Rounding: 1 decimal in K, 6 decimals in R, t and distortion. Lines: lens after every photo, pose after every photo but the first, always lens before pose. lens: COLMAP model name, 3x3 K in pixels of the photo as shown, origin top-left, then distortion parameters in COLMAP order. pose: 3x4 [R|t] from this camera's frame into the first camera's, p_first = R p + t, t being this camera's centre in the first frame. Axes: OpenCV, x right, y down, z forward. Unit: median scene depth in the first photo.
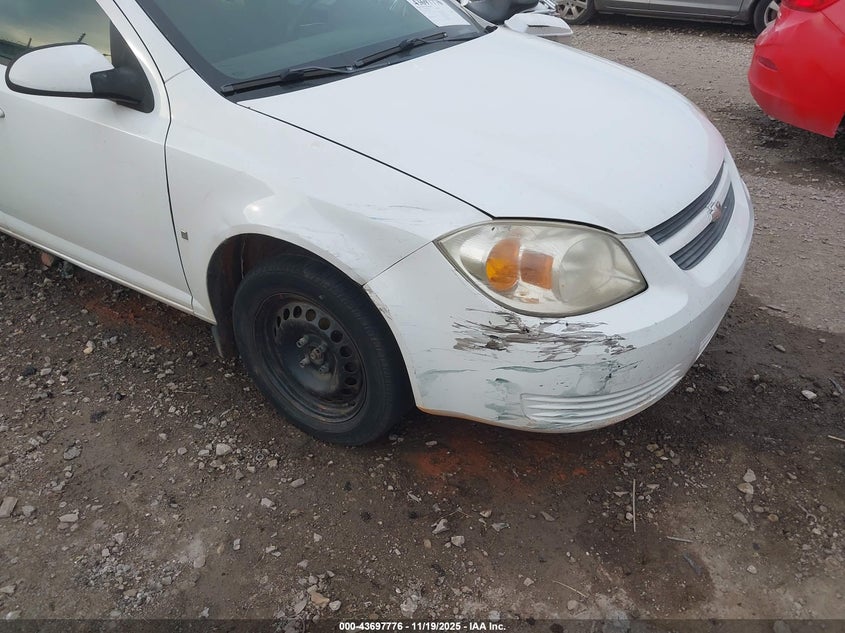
lens RADIAL K [[684.9, 0, 423.5], [0, 684.9, 321.3], [0, 0, 1]] dist [0.016123, -0.002320]
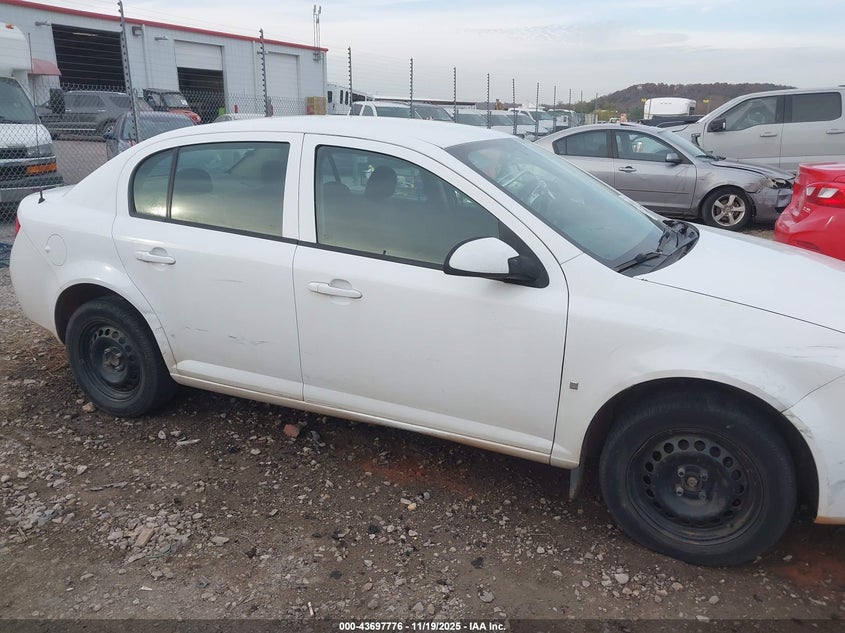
lens RADIAL K [[684.9, 0, 421.1], [0, 684.9, 316.7], [0, 0, 1]] dist [0.016123, -0.002320]
pose [[0.986863, -0.036271, 0.157434, -0.779974], [0.077158, 0.961970, -0.262031, 0.047997], [-0.141943, 0.270736, 0.952132, -0.111828]]
